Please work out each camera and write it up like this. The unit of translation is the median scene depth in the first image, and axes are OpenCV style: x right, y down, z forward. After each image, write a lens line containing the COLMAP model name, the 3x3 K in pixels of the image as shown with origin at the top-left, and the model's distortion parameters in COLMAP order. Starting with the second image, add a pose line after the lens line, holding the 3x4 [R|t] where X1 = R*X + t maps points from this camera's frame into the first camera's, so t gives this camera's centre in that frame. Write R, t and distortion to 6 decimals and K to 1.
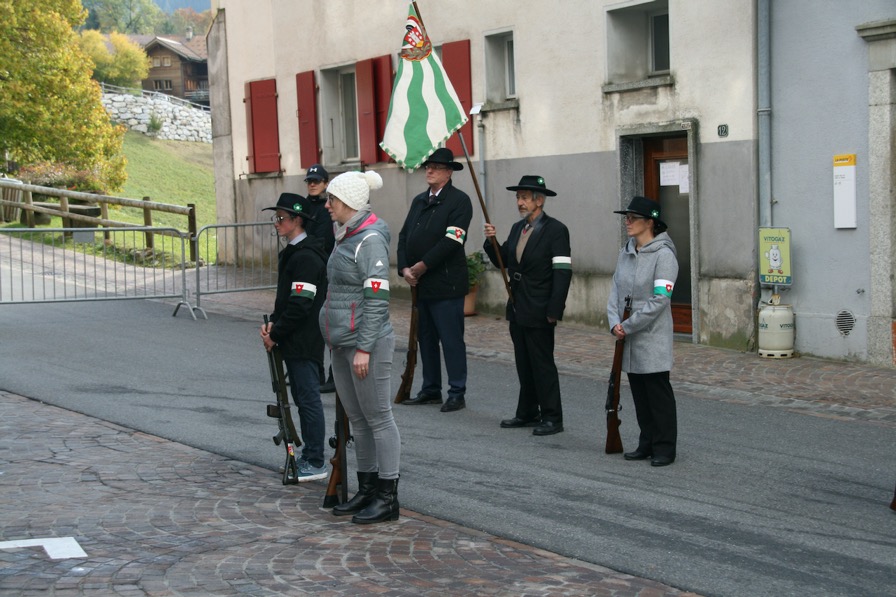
lens RADIAL K [[1730.8, 0, 448.0], [0, 1730.8, 298.5], [0, 0, 1]] dist [0.237873, 0.243678]
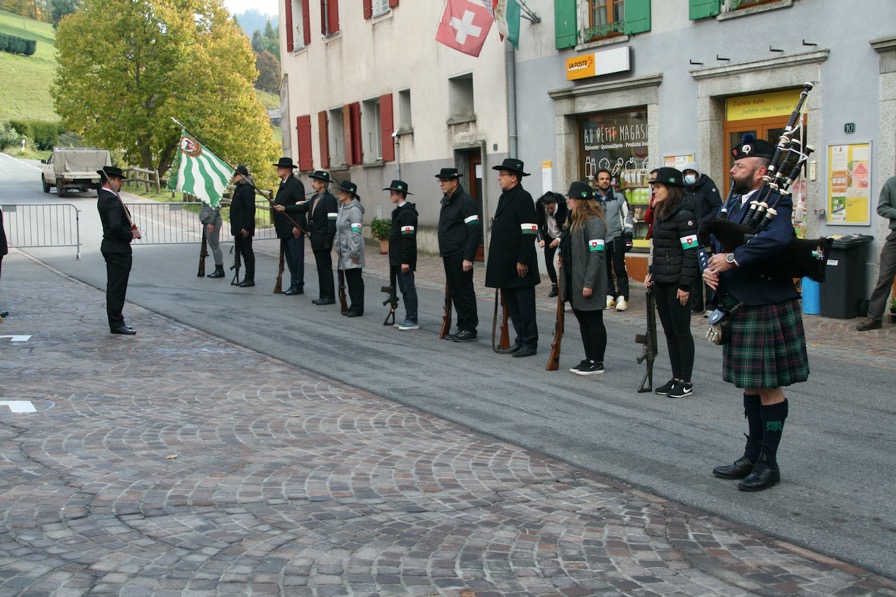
lens RADIAL K [[1200.6, 0, 448.0], [0, 1200.6, 298.5], [0, 0, 1]] dist [-0.022952, -0.016919]
pose [[0.994099, 0.017281, -0.107094, 0.223484], [-0.013953, 0.999398, 0.031755, 0.017589], [0.107578, -0.030073, 0.993742, -0.201797]]
